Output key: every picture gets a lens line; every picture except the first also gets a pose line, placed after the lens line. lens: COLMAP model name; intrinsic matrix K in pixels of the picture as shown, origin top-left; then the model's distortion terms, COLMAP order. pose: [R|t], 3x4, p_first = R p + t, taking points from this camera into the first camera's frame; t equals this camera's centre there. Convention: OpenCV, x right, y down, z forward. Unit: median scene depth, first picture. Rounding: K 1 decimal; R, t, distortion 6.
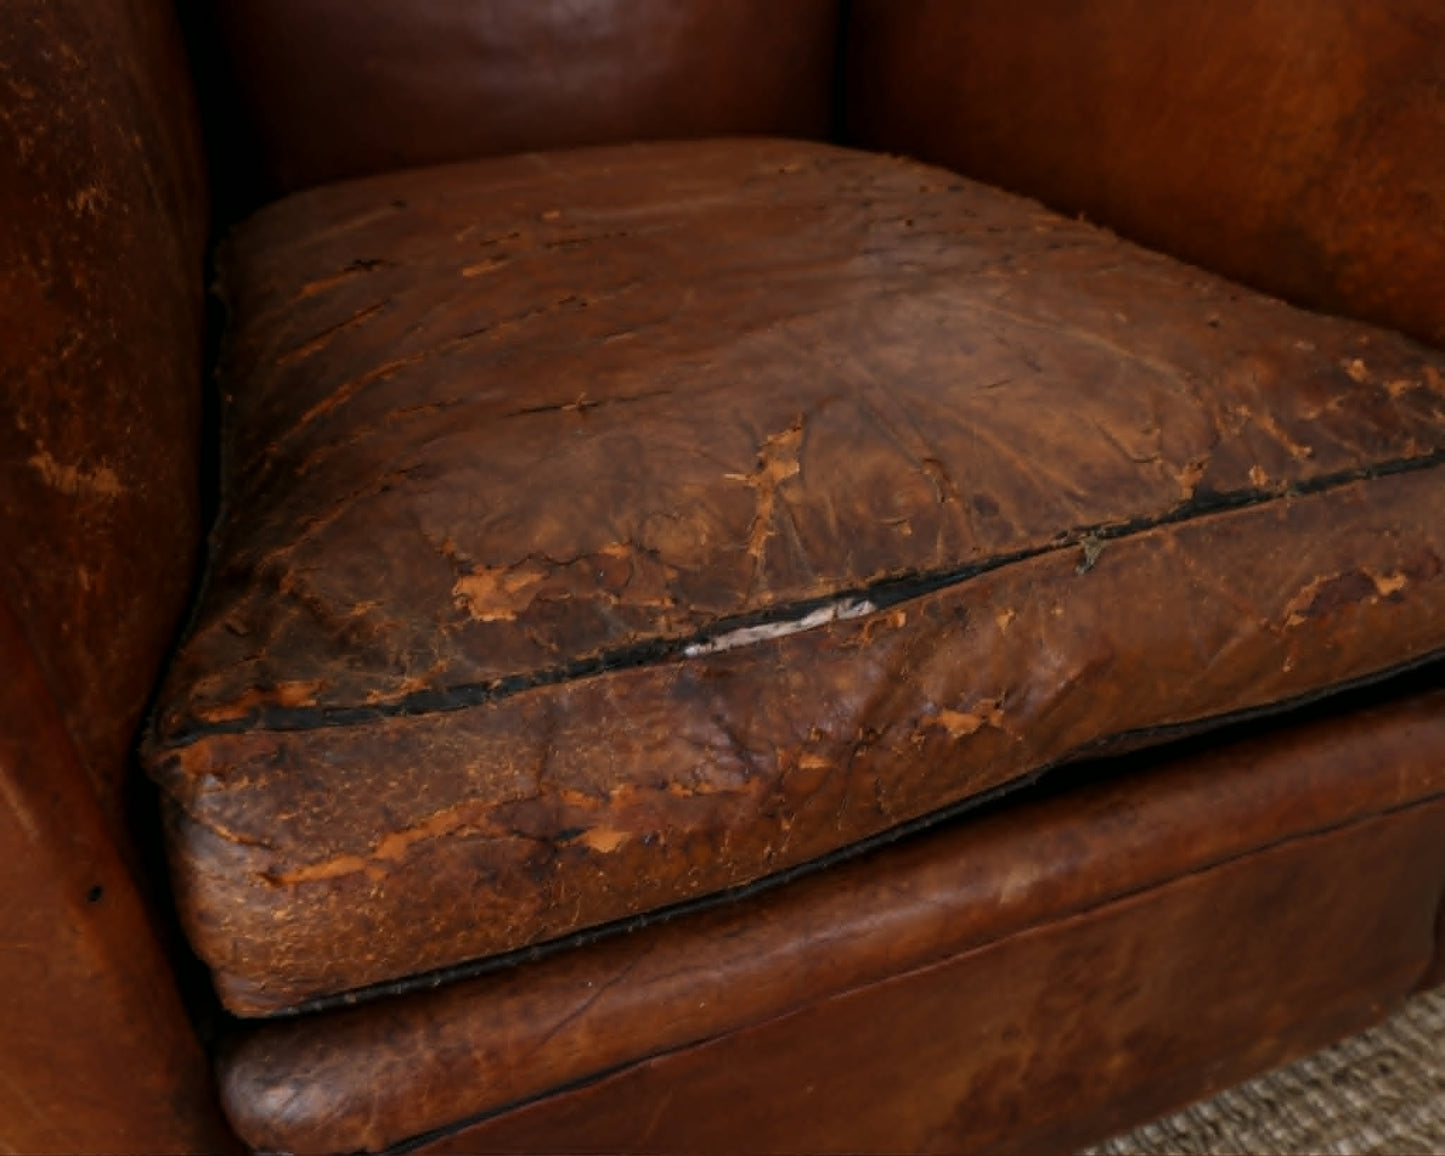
lens RADIAL K [[1149.2, 0, 722.5], [0, 1149.2, 578.0], [0, 0, 1]] dist [-0.001207, 0.002438]
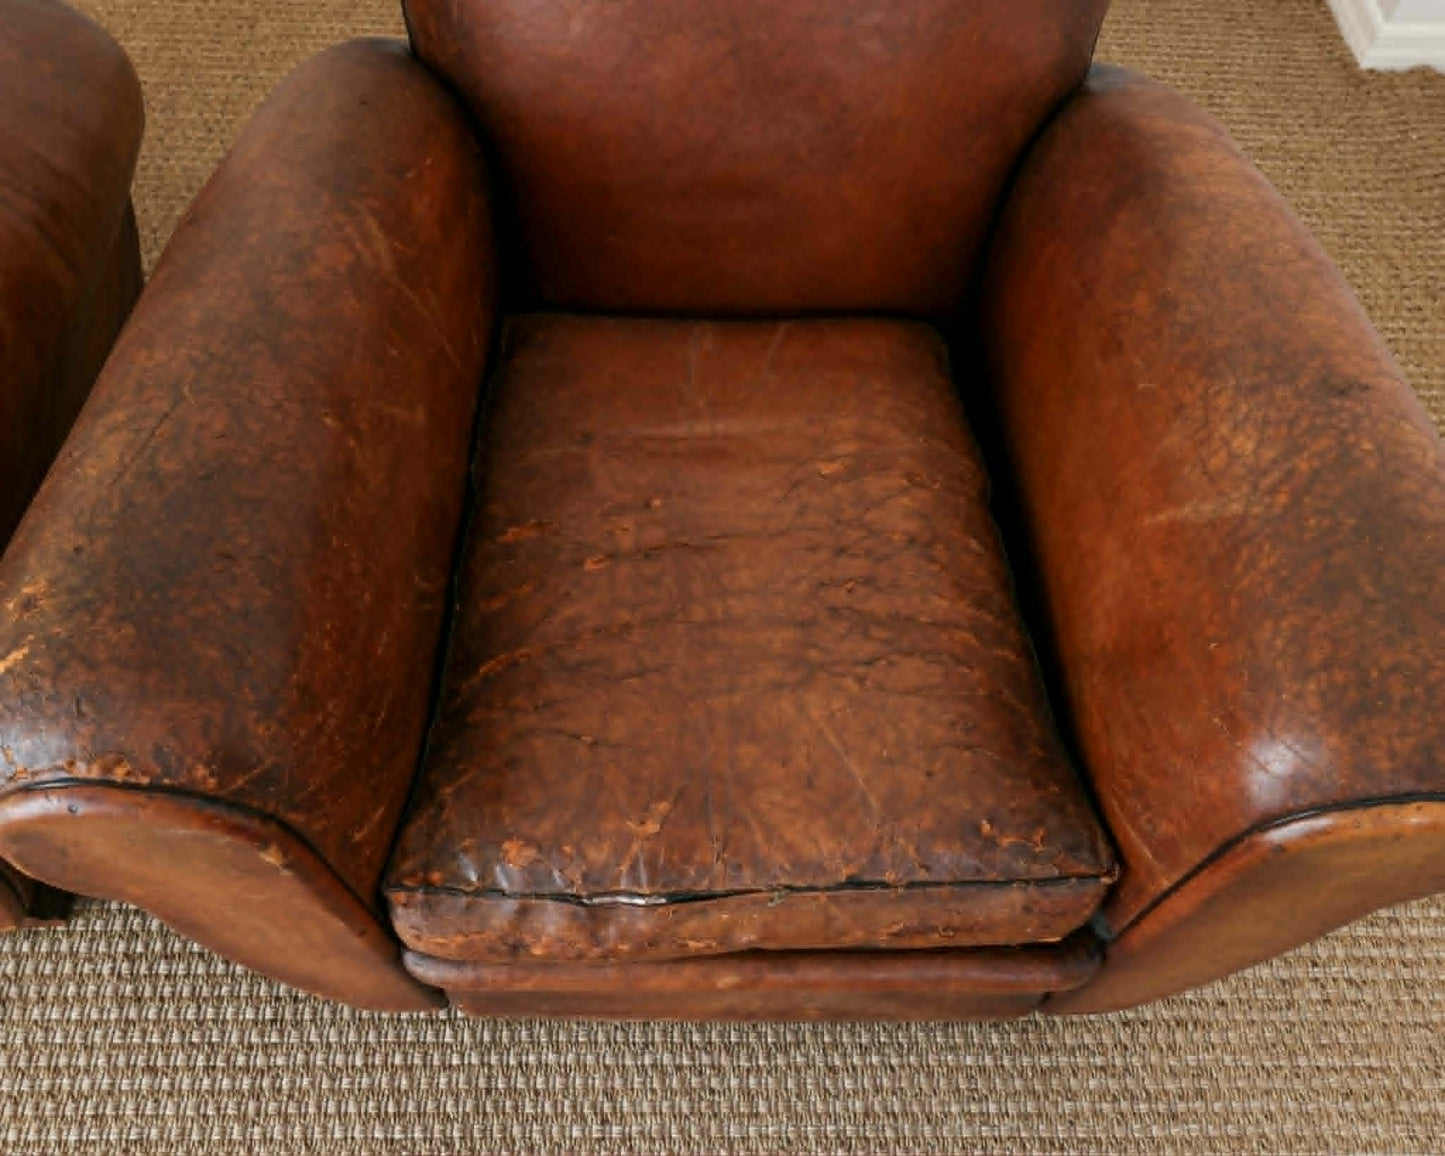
lens RADIAL K [[1149.2, 0, 722.5], [0, 1149.2, 578.0], [0, 0, 1]] dist [-0.001207, 0.002438]
pose [[0.932505, 0.317217, -0.172649, 0.442813], [-0.214344, 0.870852, 0.442350, -1.644758], [0.290672, -0.375488, 0.880067, -0.812751]]
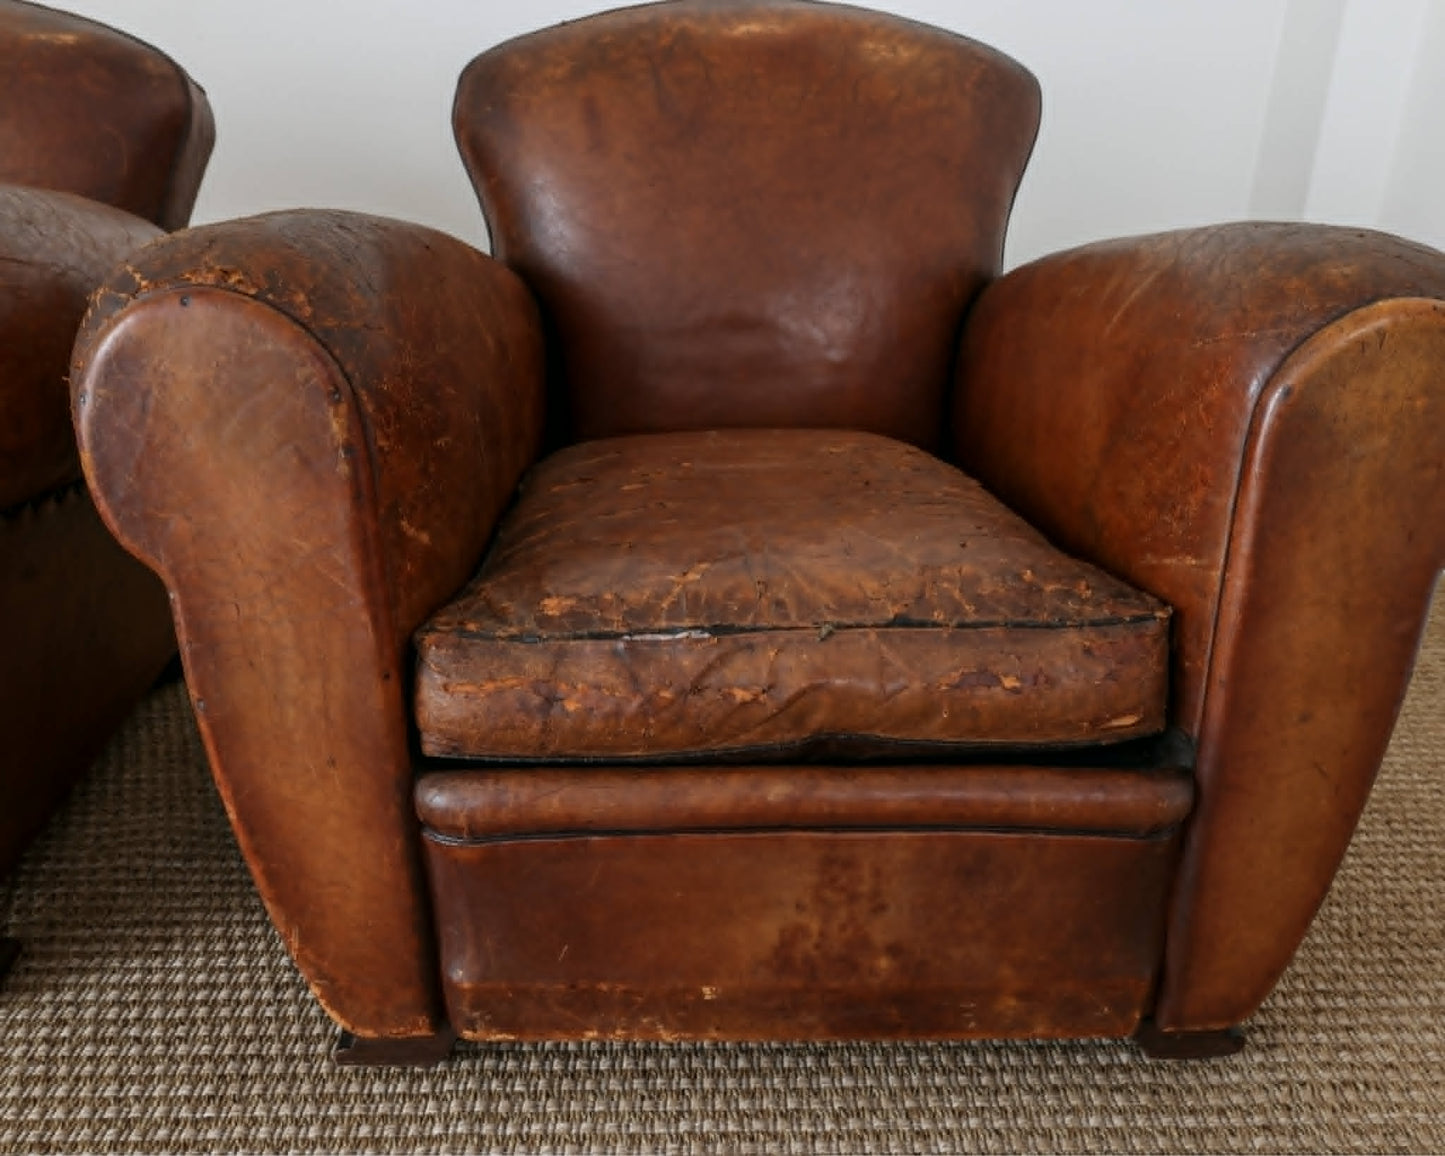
lens RADIAL K [[1149.2, 0, 722.5], [0, 1149.2, 578.0], [0, 0, 1]] dist [-0.001207, 0.002438]
pose [[0.943261, 0.112571, -0.312390, 0.860353], [-0.176414, 0.966918, -0.184250, 0.331939], [0.281314, 0.228905, 0.931914, -1.149633]]
